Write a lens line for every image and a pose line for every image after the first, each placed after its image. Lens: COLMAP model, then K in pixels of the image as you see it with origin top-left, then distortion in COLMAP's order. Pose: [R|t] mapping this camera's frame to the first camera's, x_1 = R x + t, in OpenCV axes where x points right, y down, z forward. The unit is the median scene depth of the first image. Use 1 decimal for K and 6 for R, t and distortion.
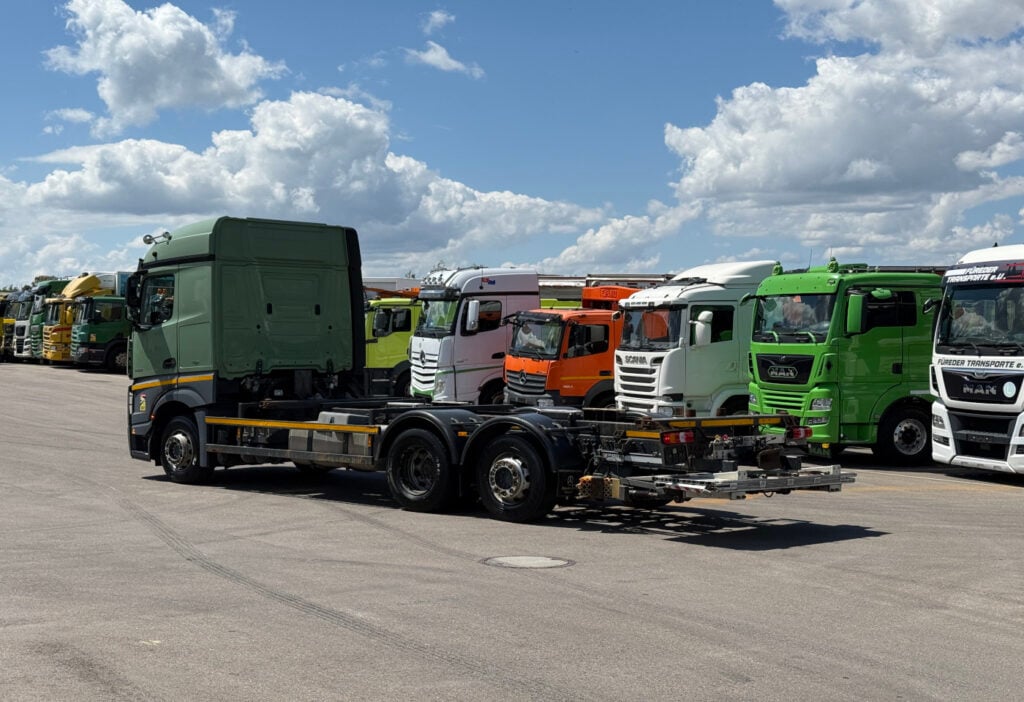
lens RADIAL K [[1433.3, 0, 512.0], [0, 1433.3, 351.0], [0, 0, 1]] dist [0.155175, -0.089631]
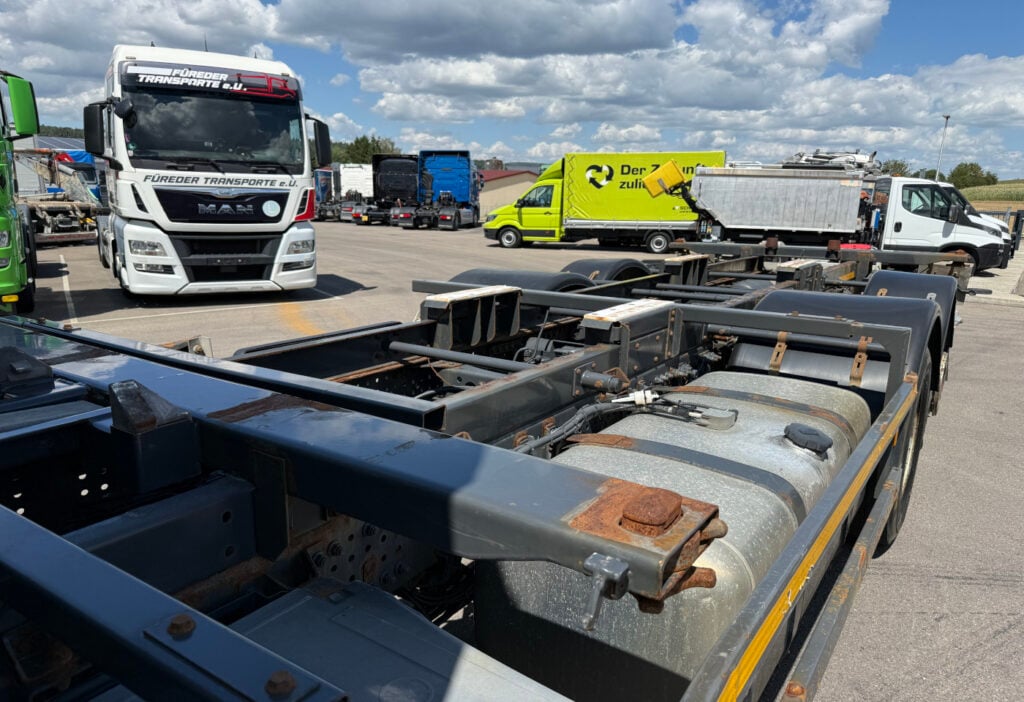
lens RADIAL K [[724.8, 0, 509.0], [0, 724.8, 375.6], [0, 0, 1]] dist [0.004555, -0.009718]
pose [[-0.170814, -0.243878, 0.954644, -0.192102], [-0.014377, 0.969398, 0.245075, 0.013052], [-0.985198, 0.028137, -0.169093, 0.910386]]
